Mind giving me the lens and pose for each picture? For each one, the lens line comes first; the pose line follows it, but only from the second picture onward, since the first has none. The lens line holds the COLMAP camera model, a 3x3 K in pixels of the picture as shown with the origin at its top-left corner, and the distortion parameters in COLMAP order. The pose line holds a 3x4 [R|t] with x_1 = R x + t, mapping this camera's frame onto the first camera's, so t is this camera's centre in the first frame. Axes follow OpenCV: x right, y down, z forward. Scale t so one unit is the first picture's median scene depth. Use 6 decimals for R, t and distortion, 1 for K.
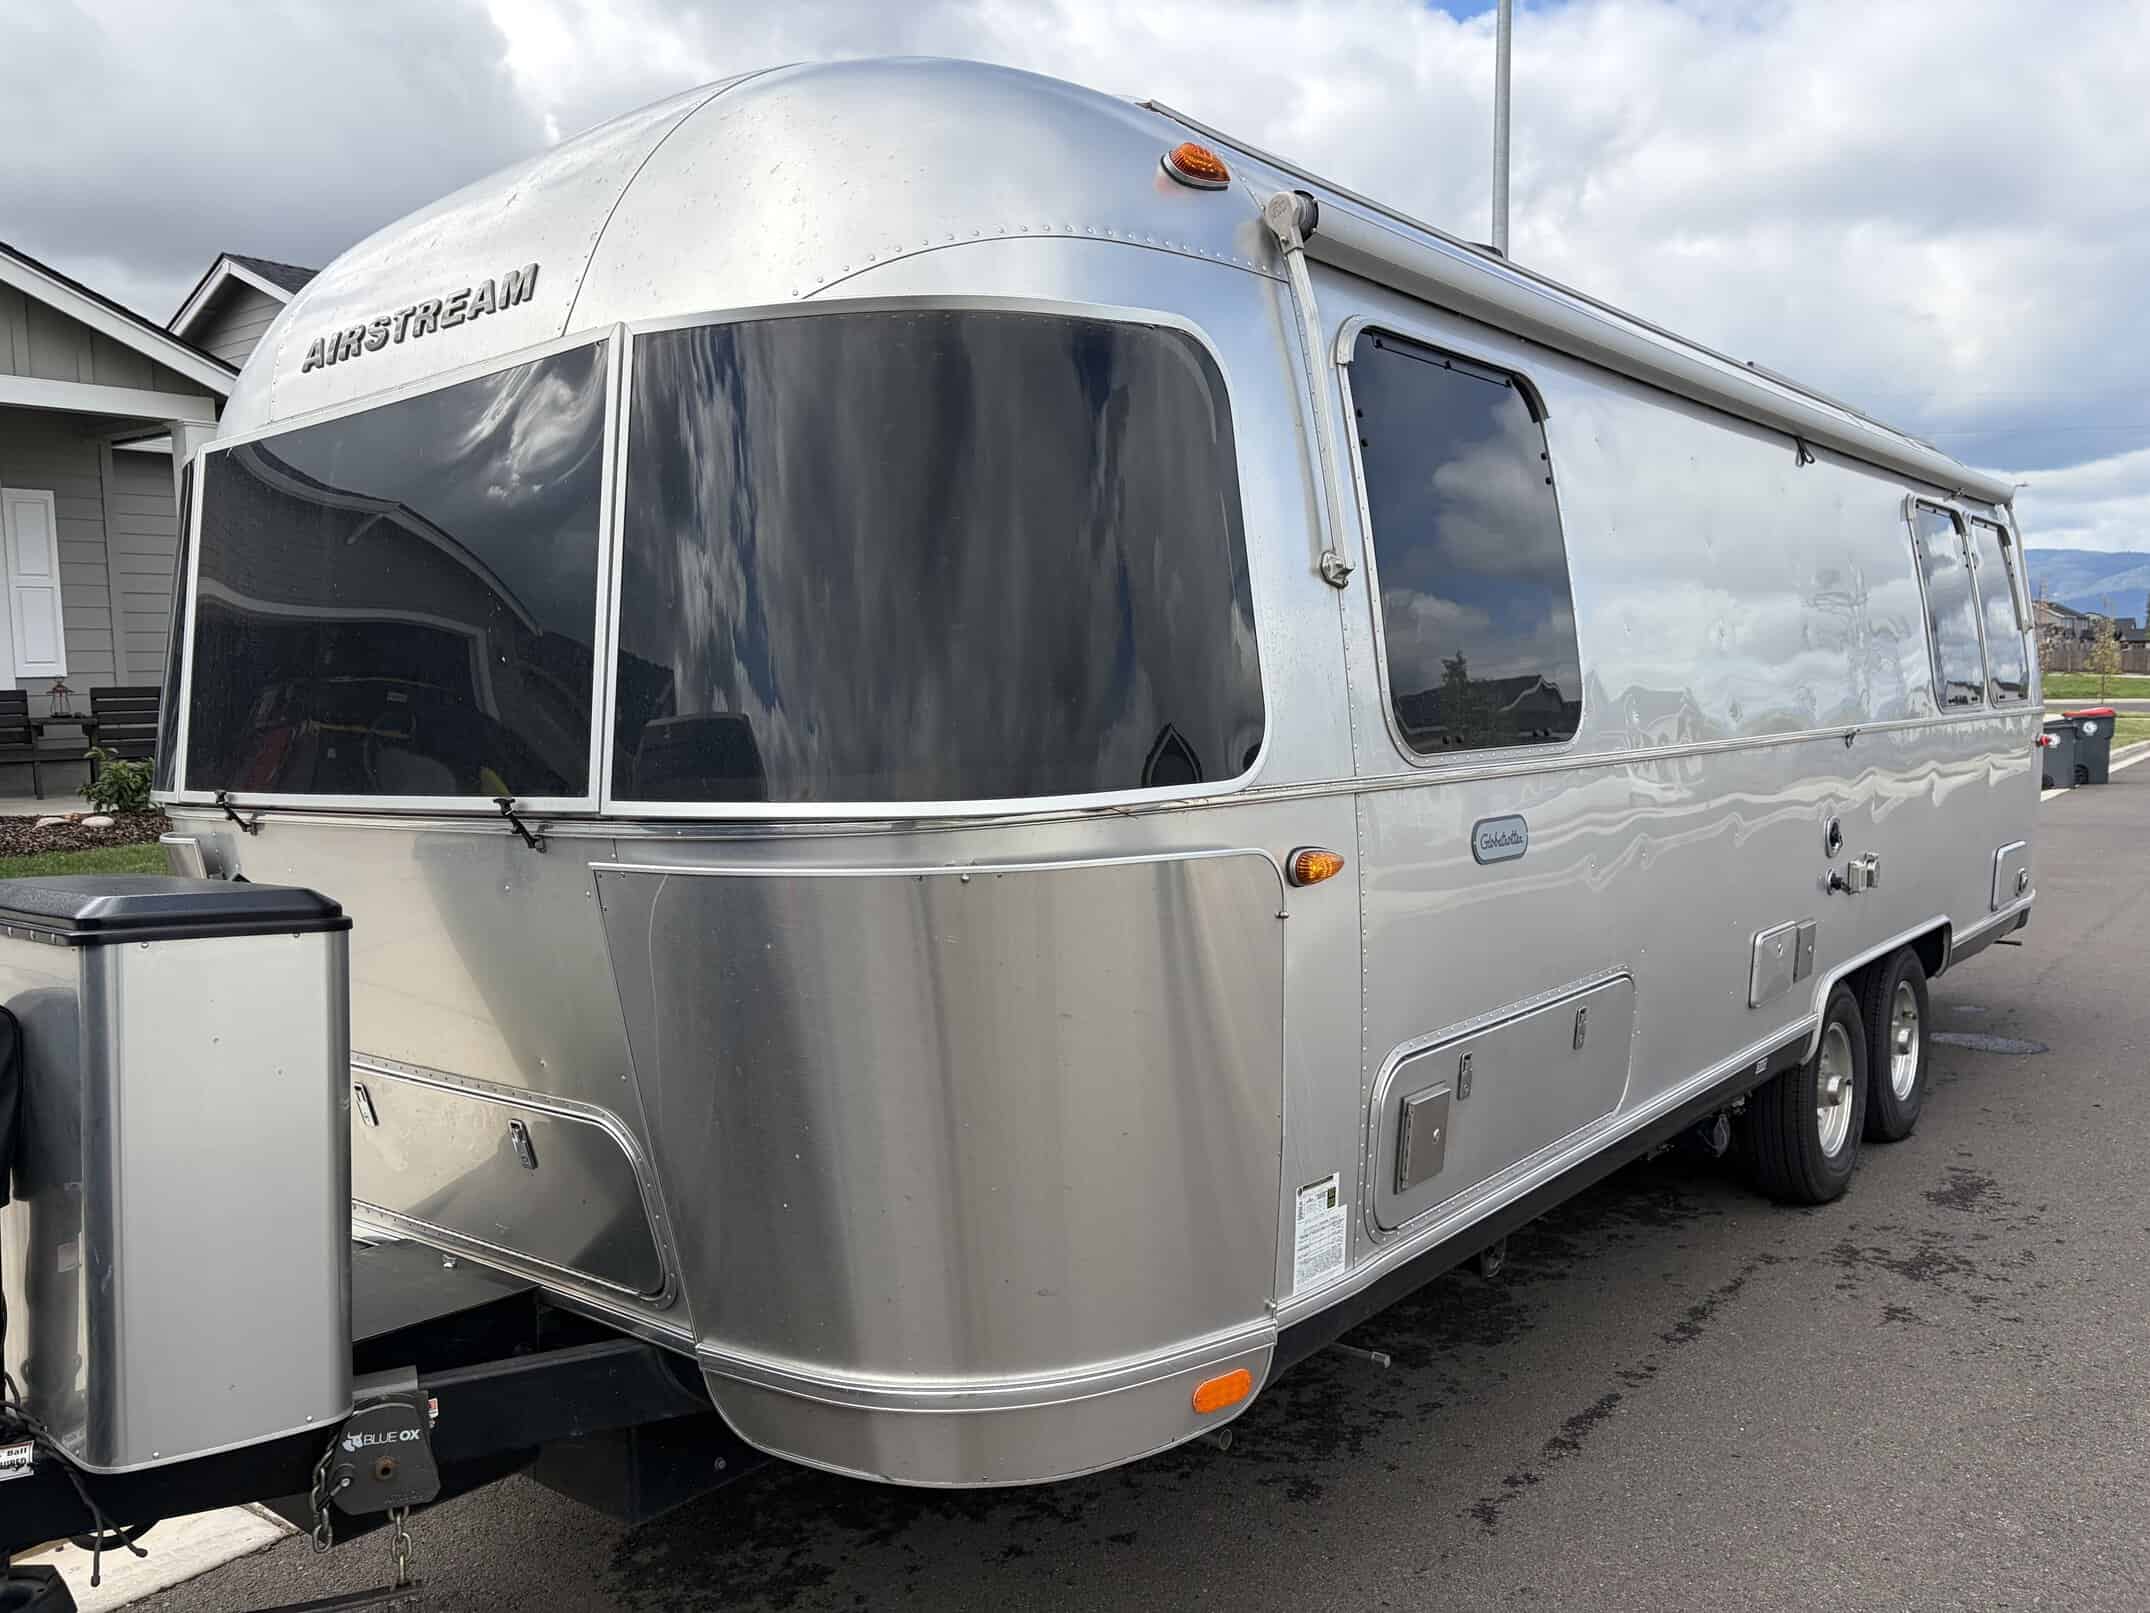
lens RADIAL K [[1623.3, 0, 1094.9], [0, 1623.3, 803.8], [0, 0, 1]] dist [0.063648, -0.076152]
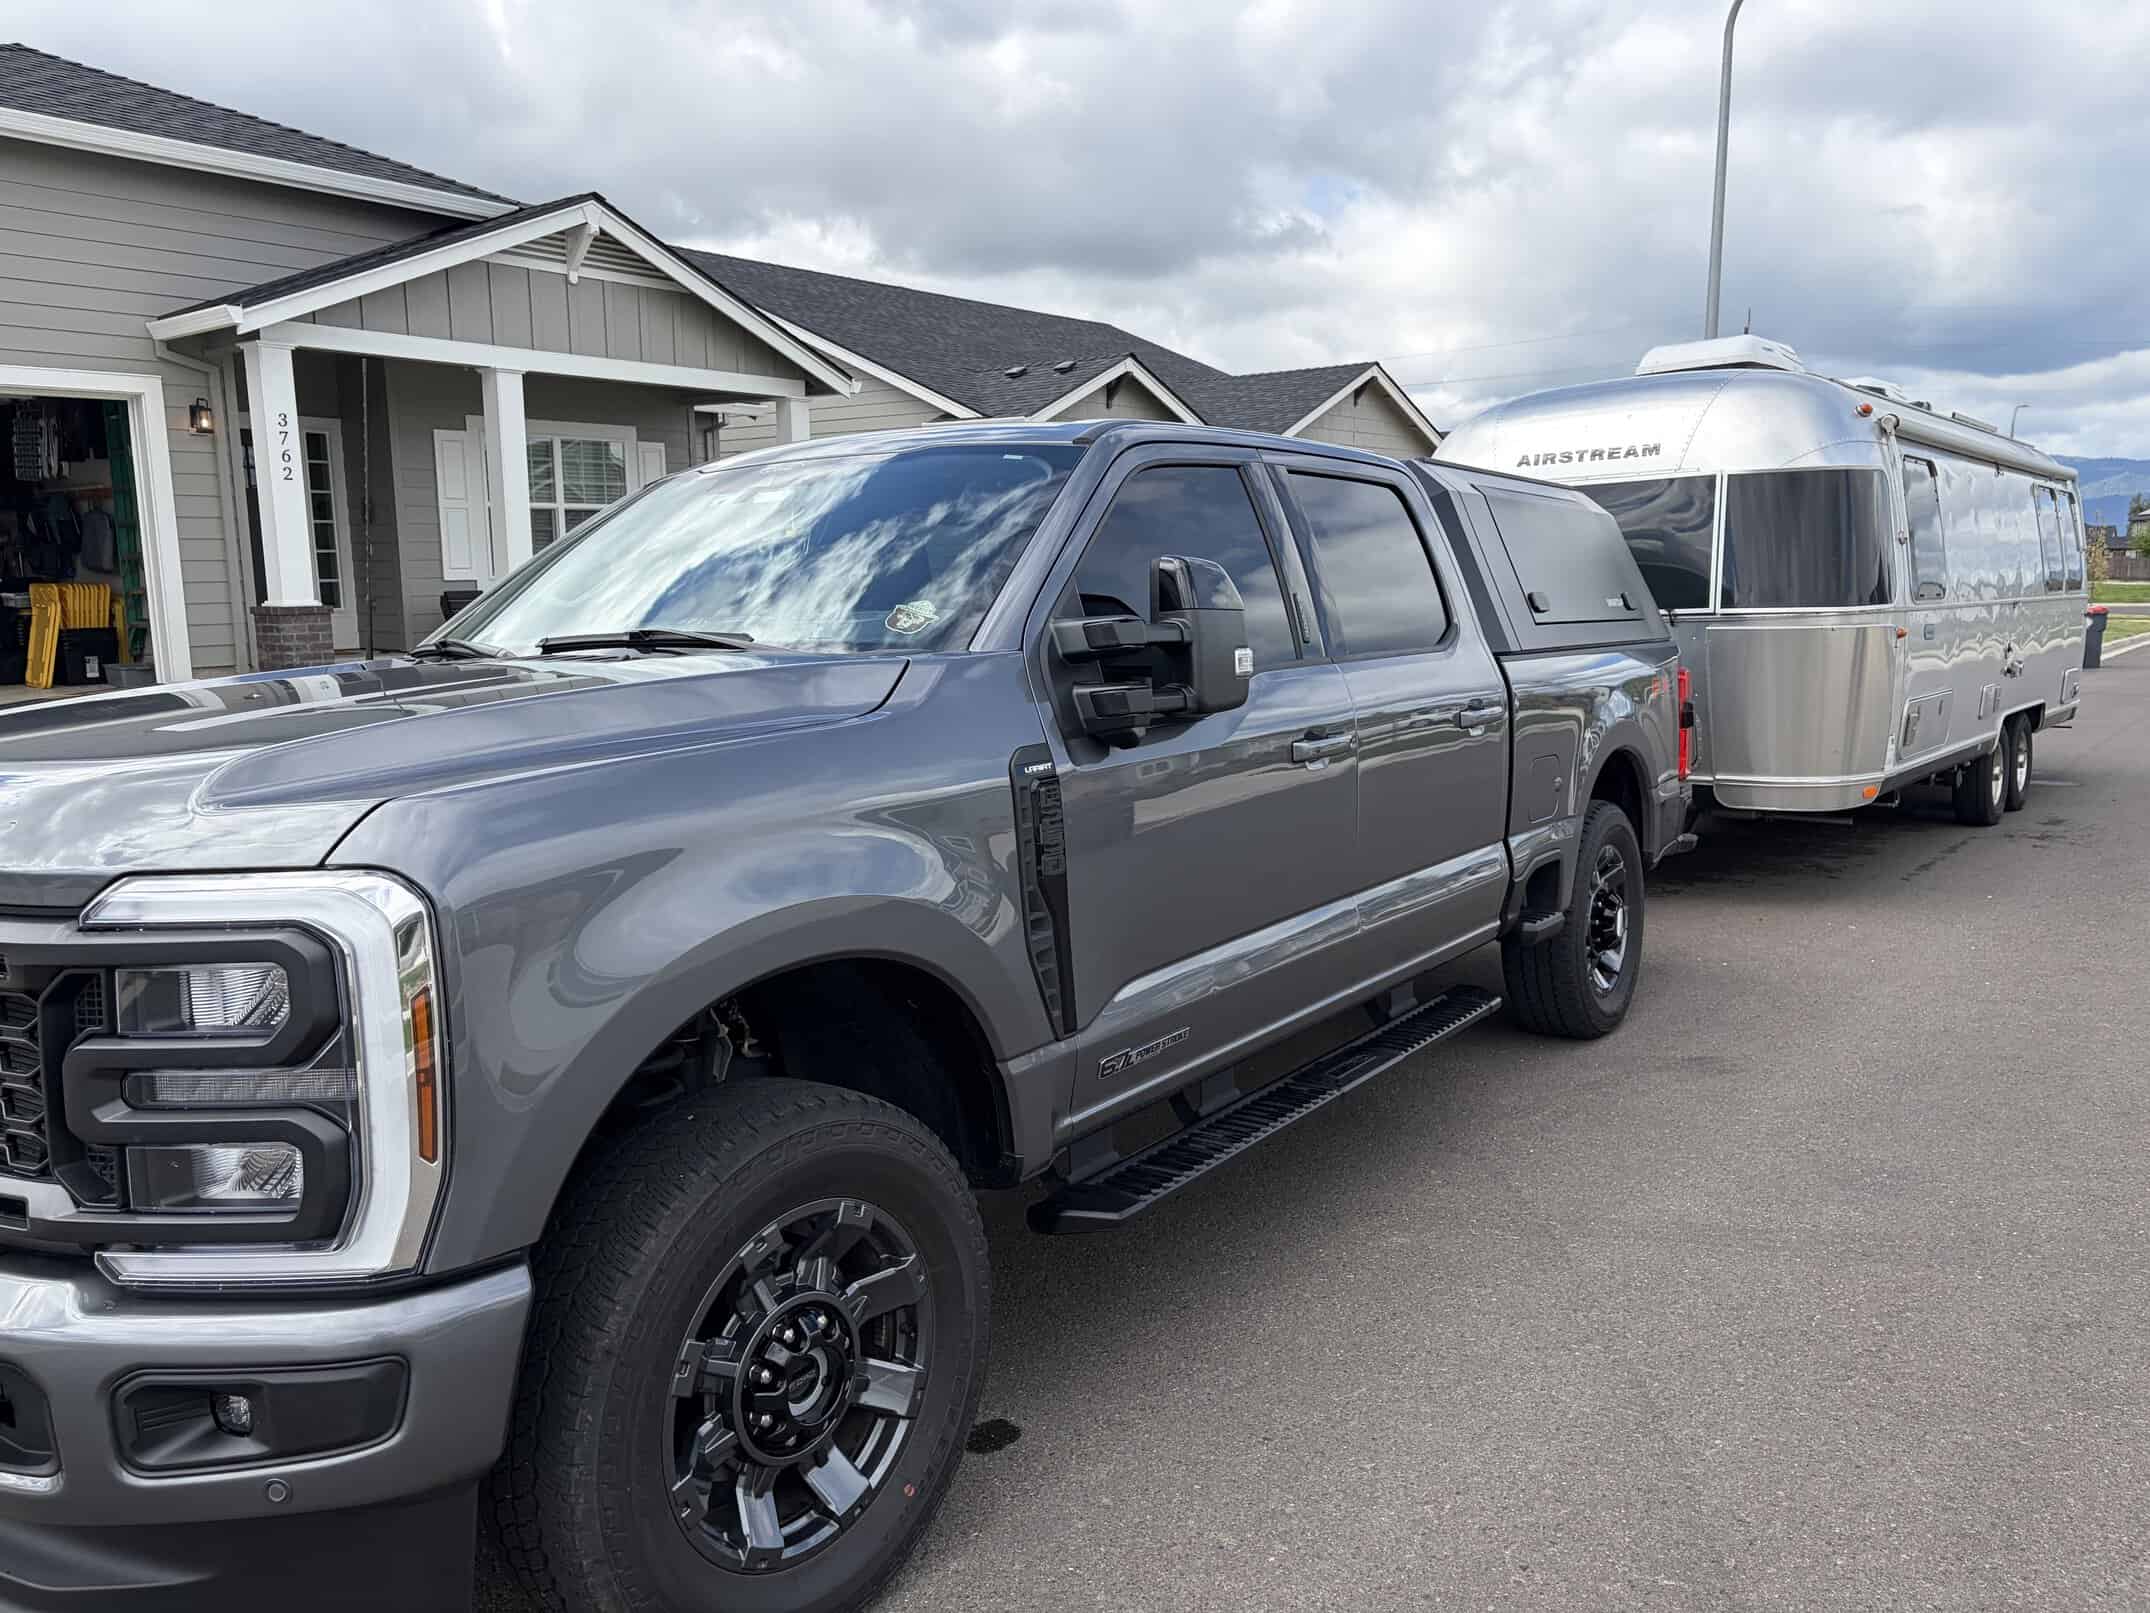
lens RADIAL K [[1623.3, 0, 1094.9], [0, 1623.3, 803.8], [0, 0, 1]] dist [0.063648, -0.076152]
pose [[0.999921, 0.001349, 0.012473, -0.763443], [-0.002060, 0.998362, 0.057180, 0.099241], [-0.012375, -0.057202, 0.998286, -1.138213]]
